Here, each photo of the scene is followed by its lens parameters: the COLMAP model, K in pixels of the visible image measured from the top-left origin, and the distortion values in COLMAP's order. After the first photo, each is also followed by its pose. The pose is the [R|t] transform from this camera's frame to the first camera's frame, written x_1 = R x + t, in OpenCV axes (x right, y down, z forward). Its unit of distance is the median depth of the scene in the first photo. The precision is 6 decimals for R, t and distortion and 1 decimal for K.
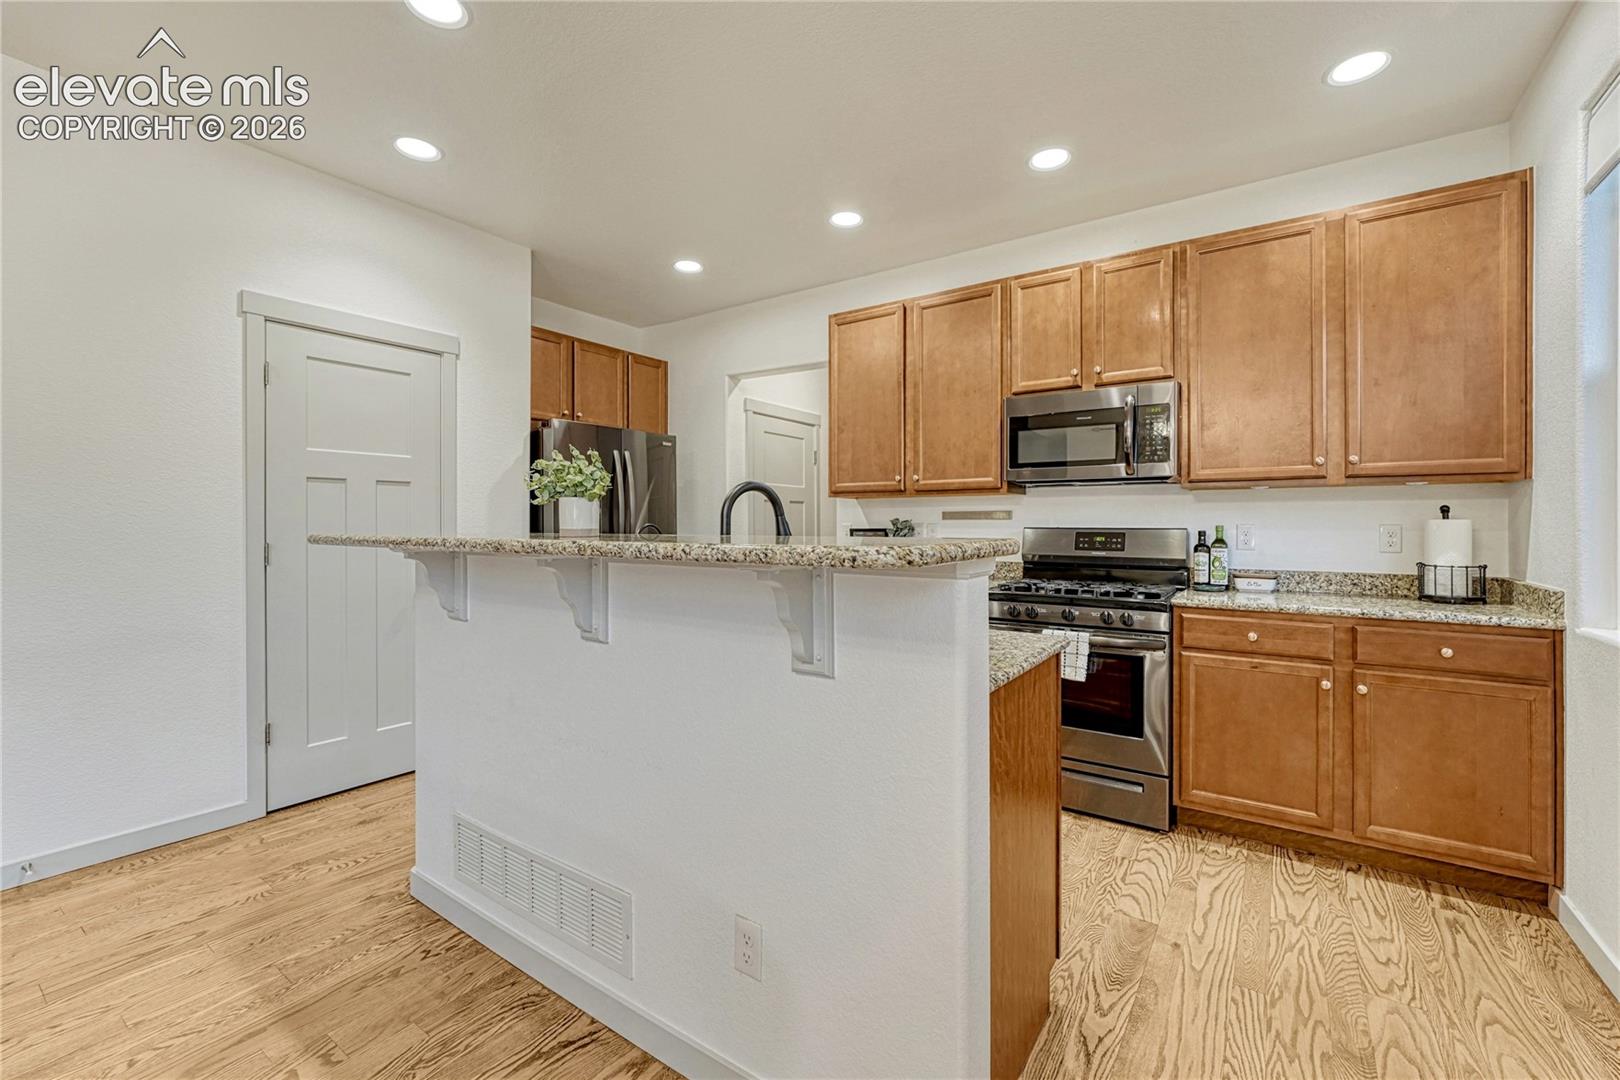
lens RADIAL K [[671.3, 0, 803.4], [0, 671.3, 516.7], [0, 0, 1]] dist [0.000286, 0.000248]
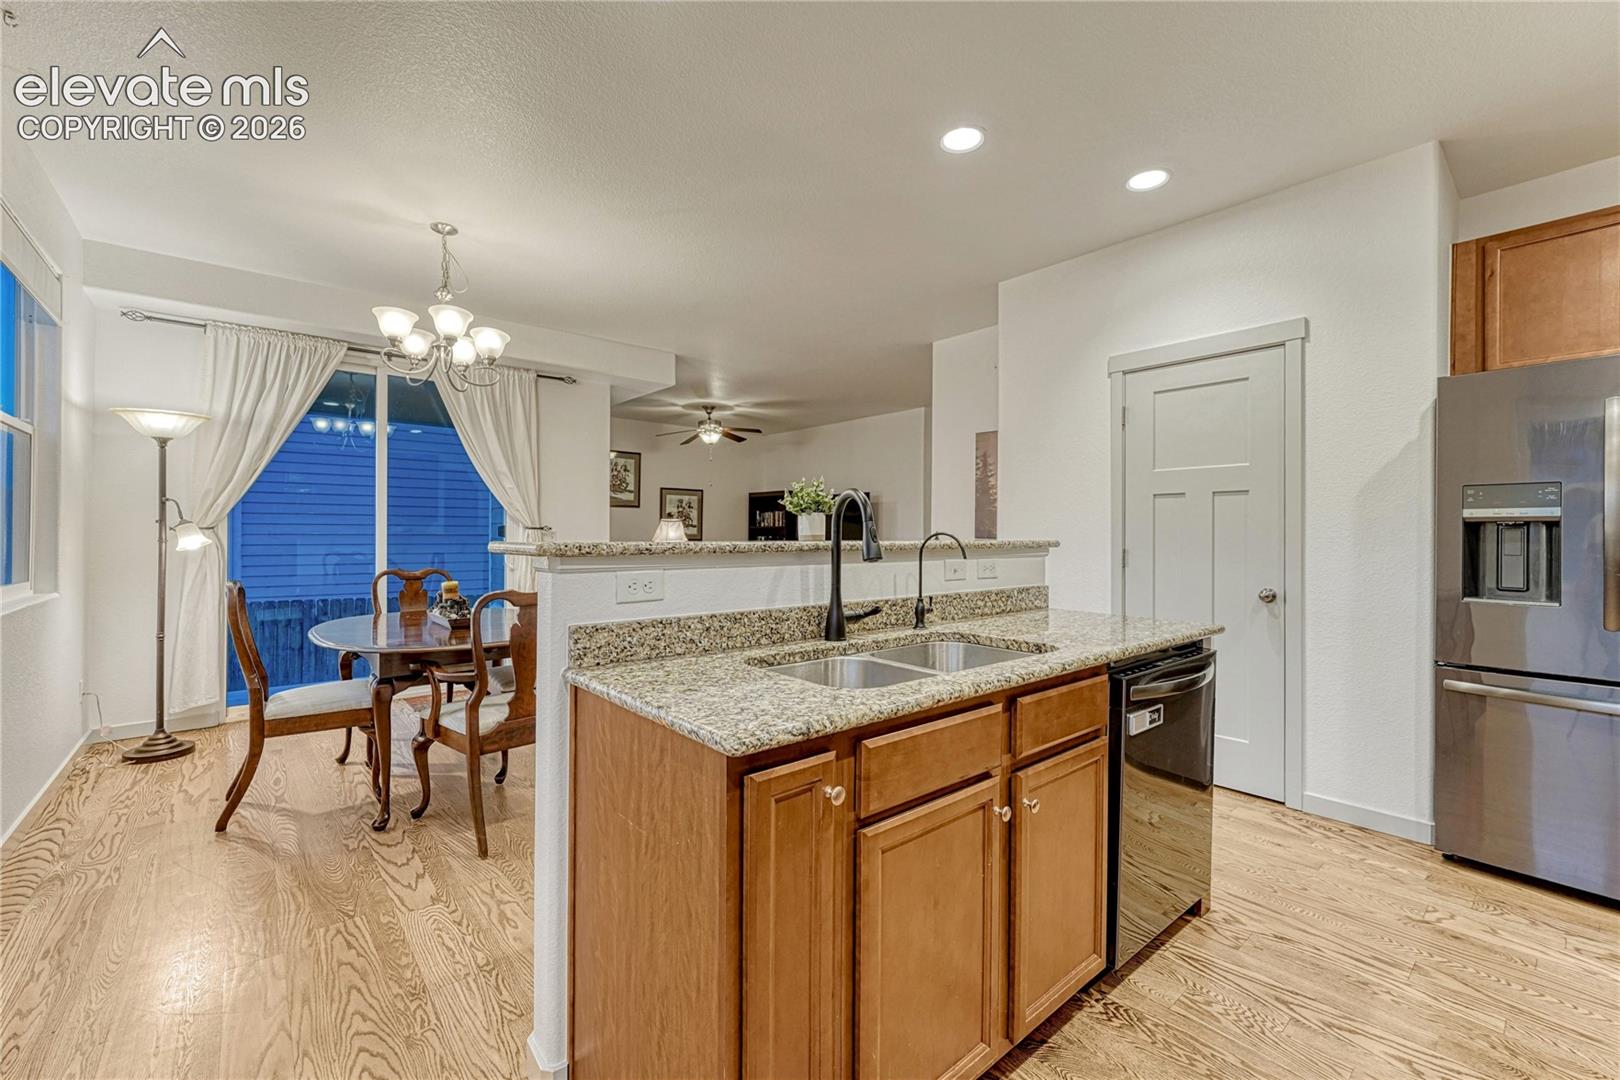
lens RADIAL K [[666.6, 0, 810.0], [0, 666.6, 540.0], [0, 0, 1]] dist [-0.001410, 0.000241]
pose [[-0.252769, 0.008651, -0.967488, 0.582875], [-0.002348, 0.999952, 0.009555, 0.013537], [0.967524, 0.004686, -0.252737, 0.751669]]
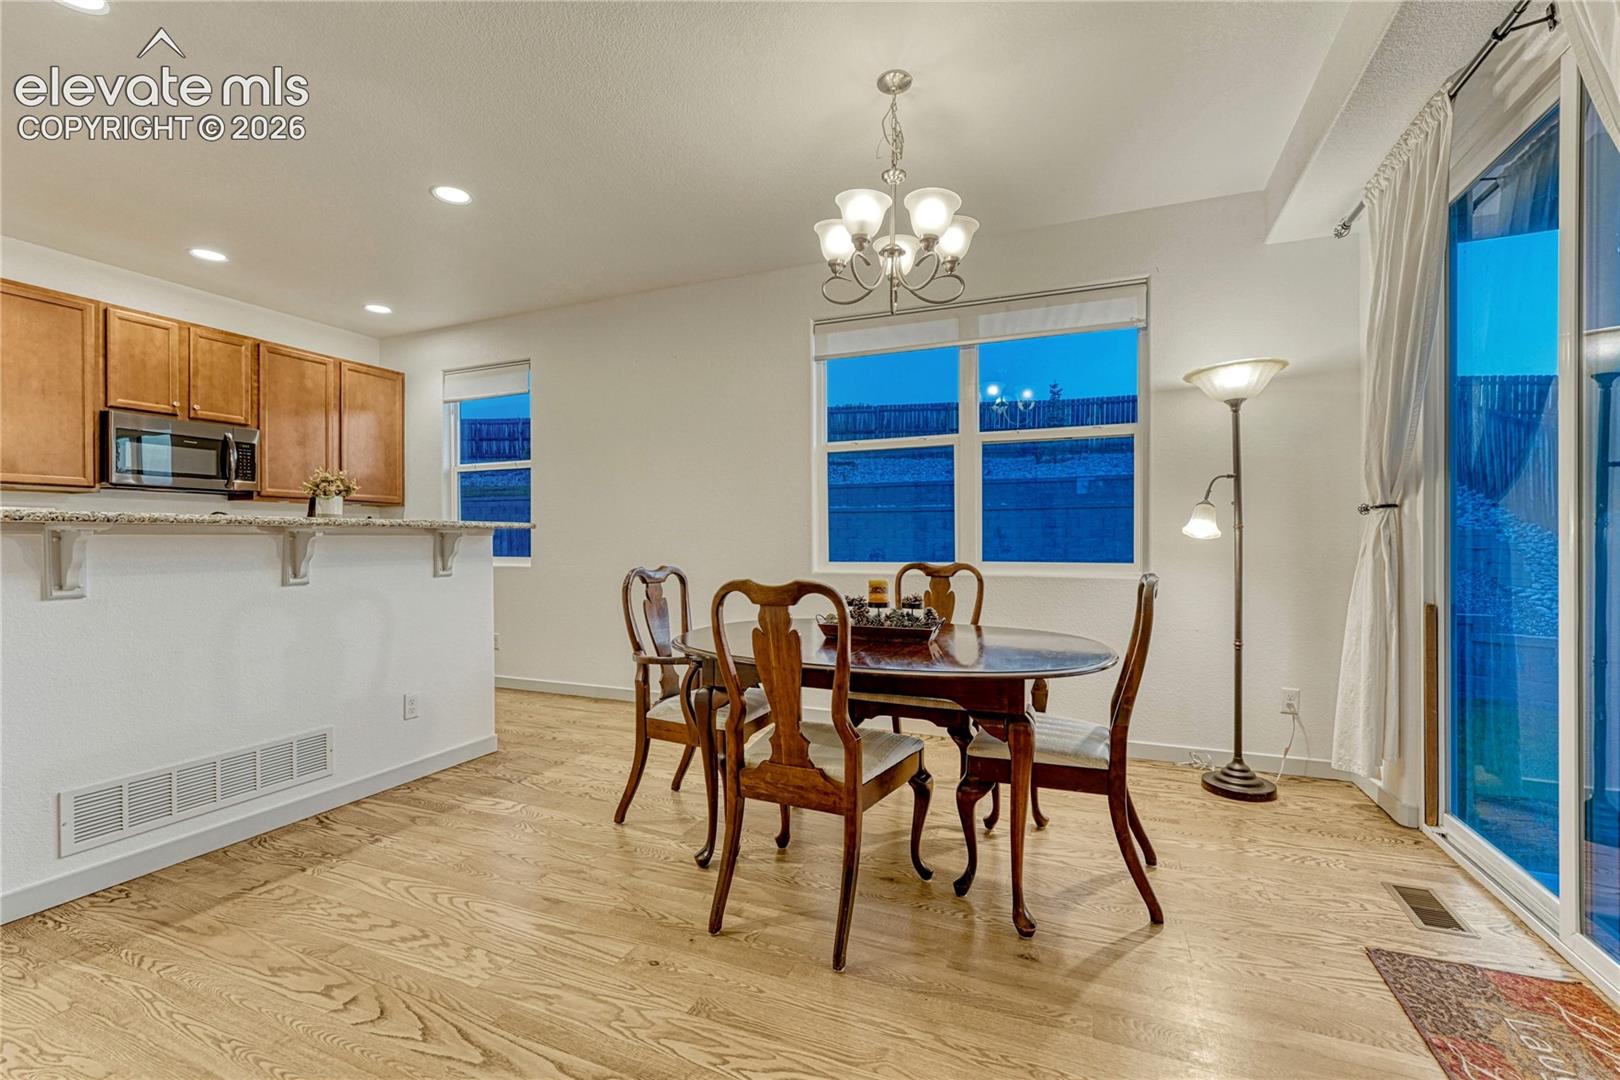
lens RADIAL K [[688.4, 0, 804.6], [0, 688.4, 542.8], [0, 0, 1]] dist [-0.004581, 0.000374]
pose [[-0.204751, -0.004764, 0.978803, -1.262681], [0.000493, 0.999988, 0.004971, 0.050197], [-0.978814, 0.001500, -0.204746, 0.099707]]
